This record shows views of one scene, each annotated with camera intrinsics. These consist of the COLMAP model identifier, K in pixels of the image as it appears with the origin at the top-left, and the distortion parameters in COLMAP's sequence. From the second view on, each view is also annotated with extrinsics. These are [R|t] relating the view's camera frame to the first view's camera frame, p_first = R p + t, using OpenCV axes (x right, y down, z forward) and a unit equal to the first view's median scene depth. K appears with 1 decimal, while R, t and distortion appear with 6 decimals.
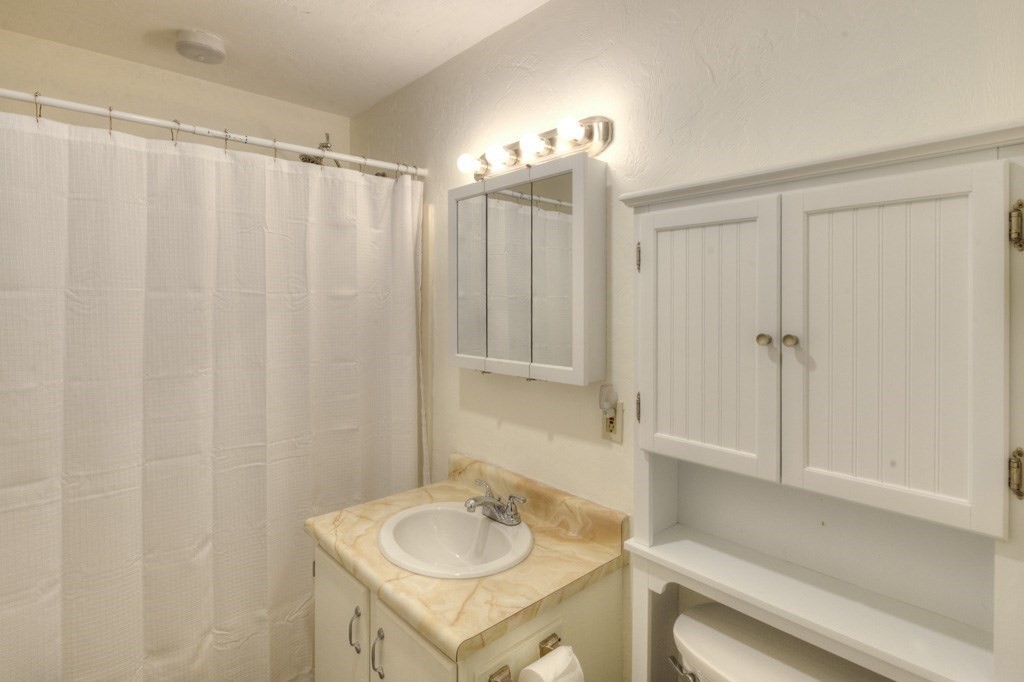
lens RADIAL K [[492.2, 0, 510.5], [0, 492.2, 318.5], [0, 0, 1]] dist [0.000206, -0.001395]
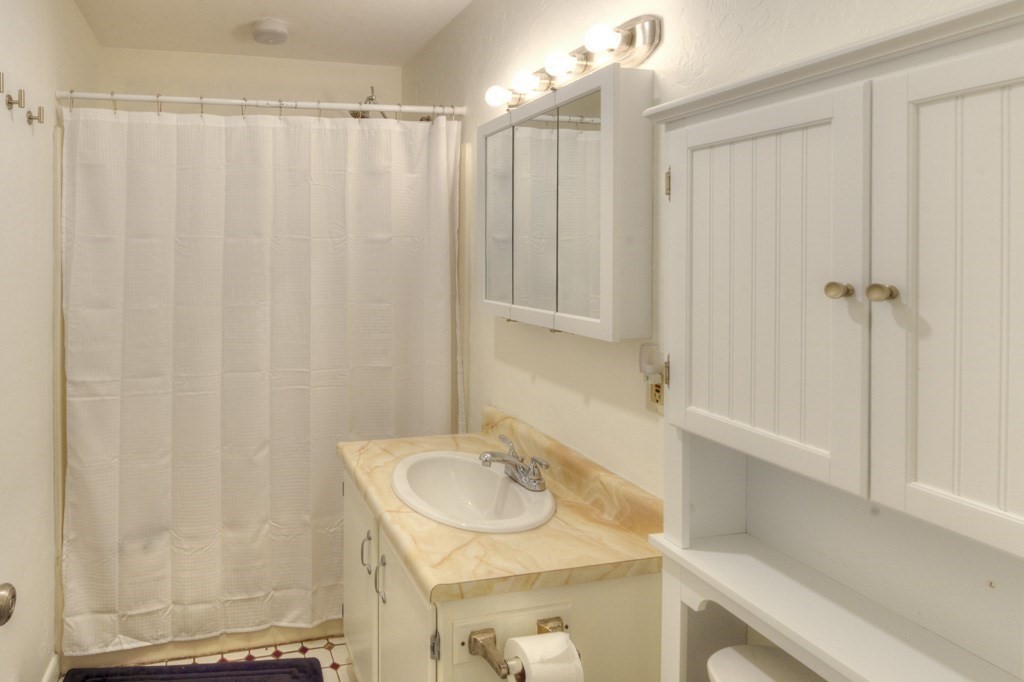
lens RADIAL K [[622.8, 0, 511.5], [0, 622.8, 284.3], [0, 0, 1]] dist [-0.000282, -0.001811]
pose [[0.864172, 0.016052, -0.502940, 0.552242], [-0.011960, 0.999864, 0.011361, 0.029382], [0.503054, -0.003803, 0.864246, -0.008006]]
